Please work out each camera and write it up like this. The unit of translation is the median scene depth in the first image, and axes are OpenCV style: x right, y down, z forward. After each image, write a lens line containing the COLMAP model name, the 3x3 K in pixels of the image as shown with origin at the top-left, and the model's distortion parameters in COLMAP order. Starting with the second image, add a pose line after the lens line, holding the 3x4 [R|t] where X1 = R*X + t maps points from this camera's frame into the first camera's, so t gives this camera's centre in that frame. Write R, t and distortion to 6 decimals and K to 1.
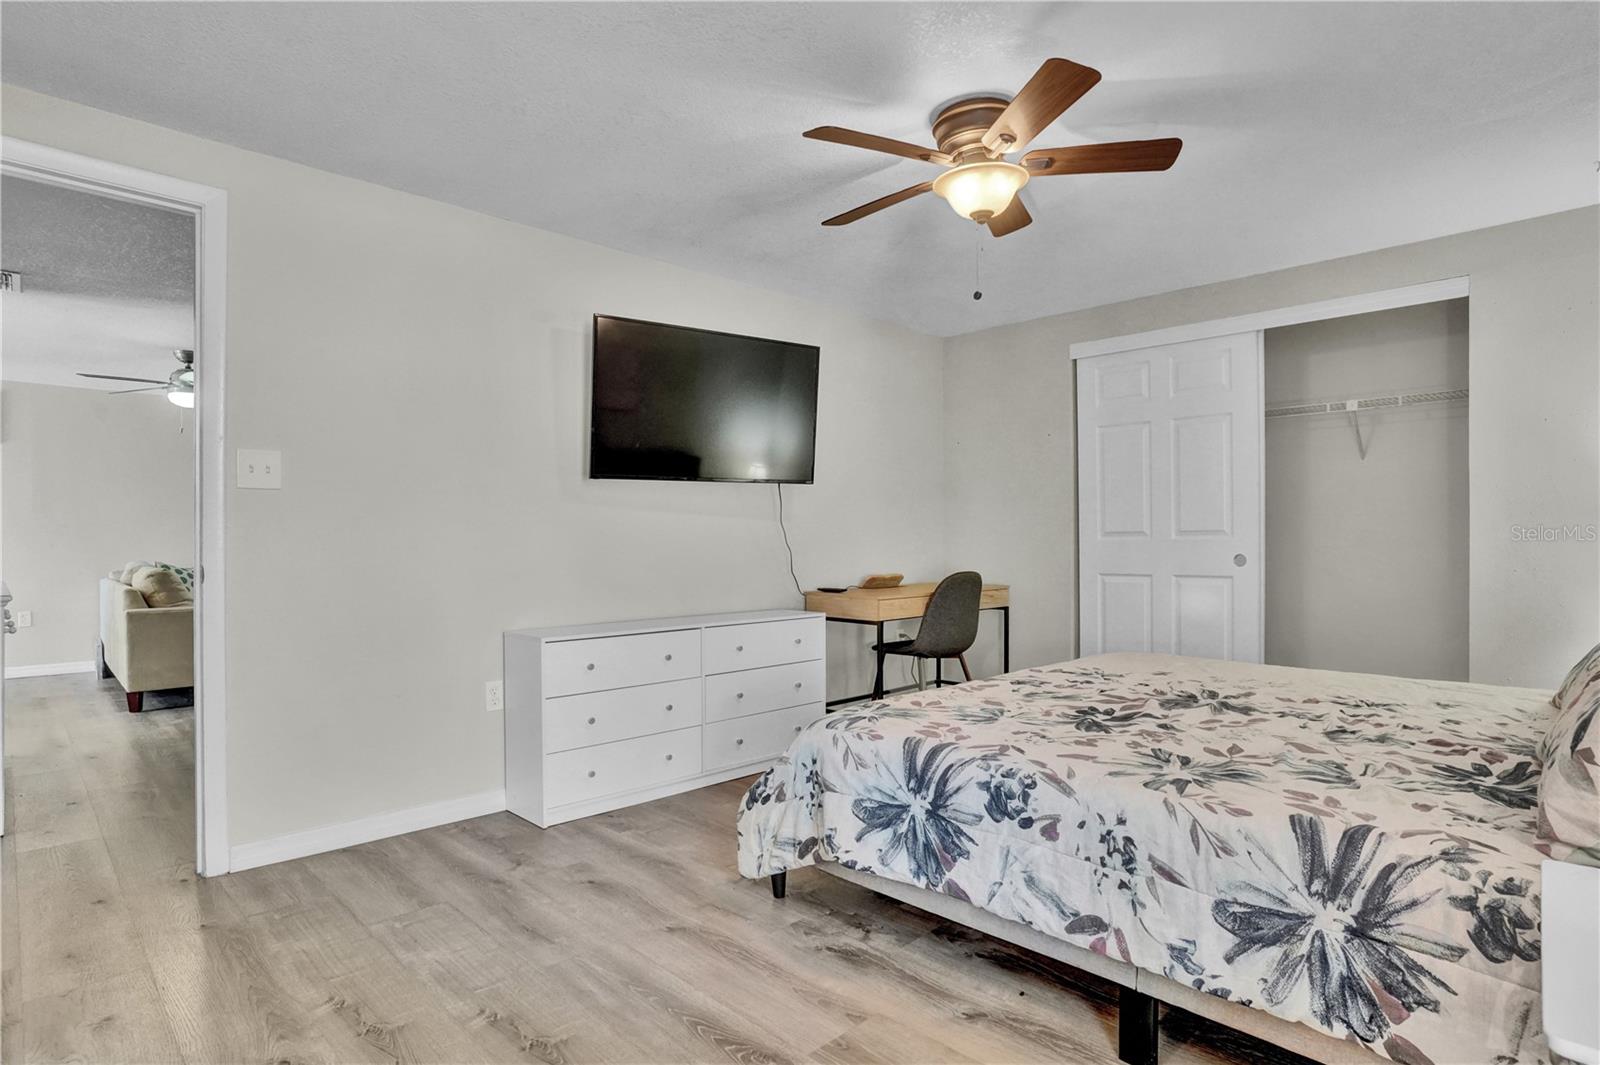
lens RADIAL K [[850.8, 0, 800.0], [0, 850.8, 532.5], [0, 0, 1]] dist [-0.072169, 0.061346]
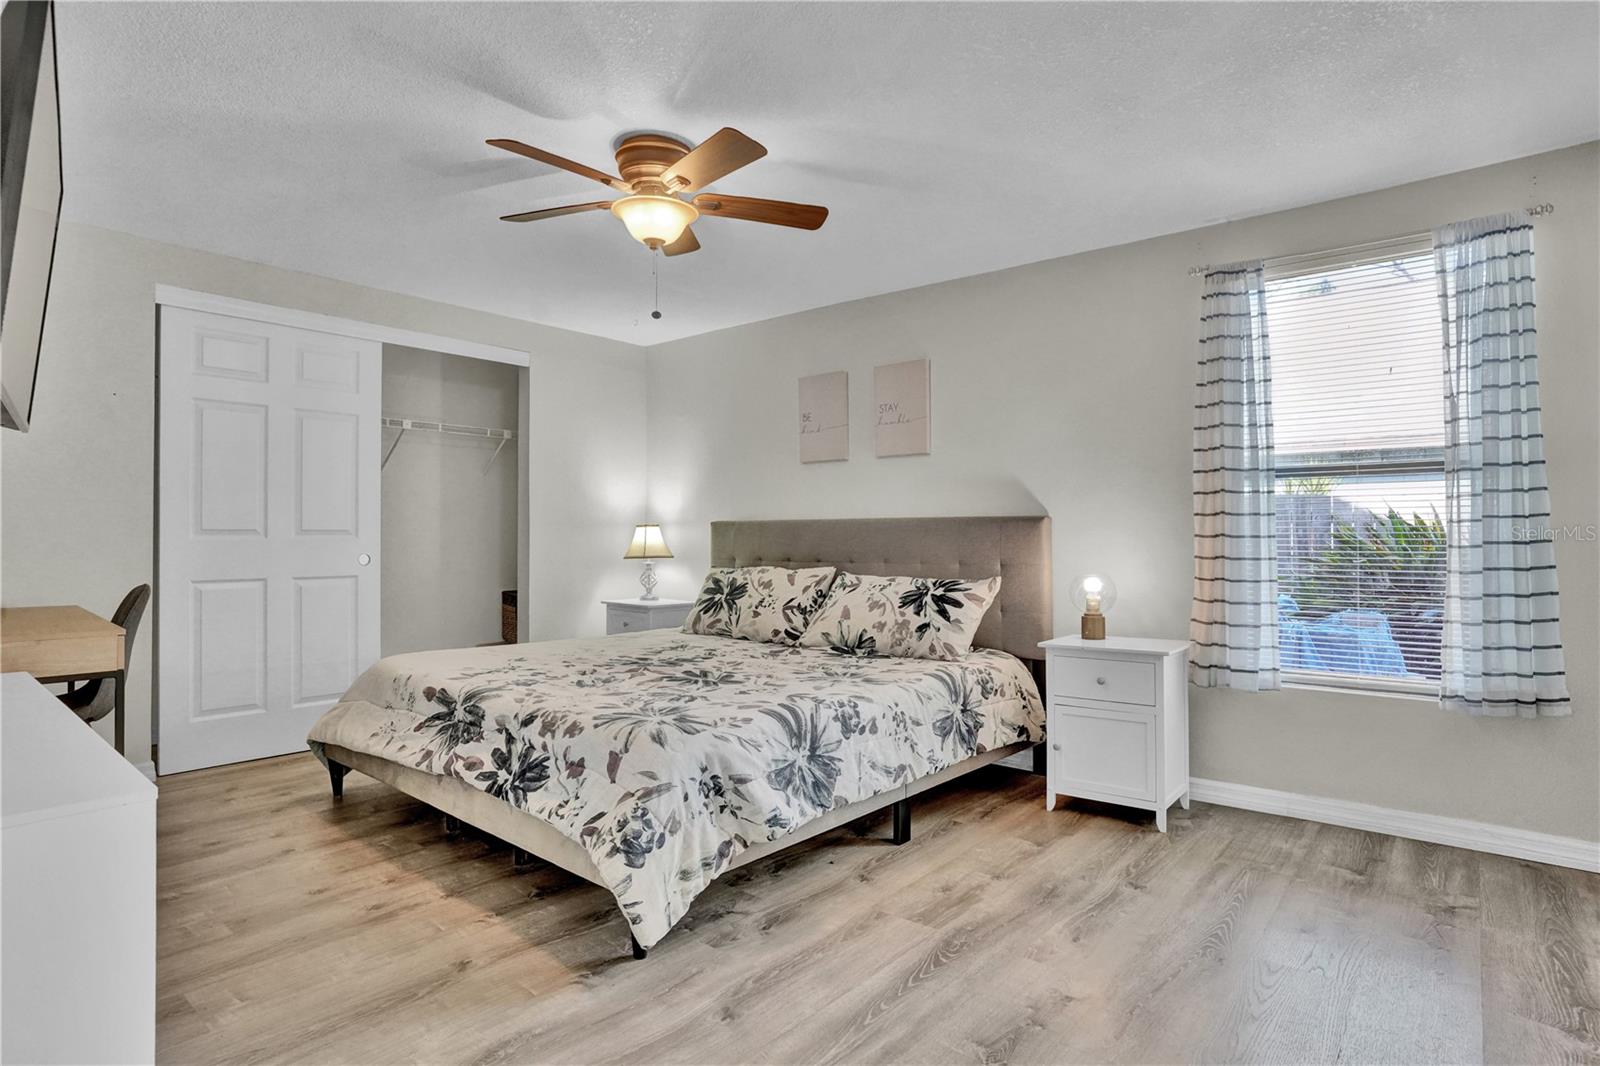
lens RADIAL K [[838.6, 0, 800.0], [0, 838.6, 533.0], [0, 0, 1]] dist [-0.073649, 0.030323]
pose [[-0.089969, 0.012871, 0.995861, -1.079076], [-0.007957, 0.999875, -0.013642, 0.020611], [-0.995913, -0.009151, -0.089855, 1.141601]]
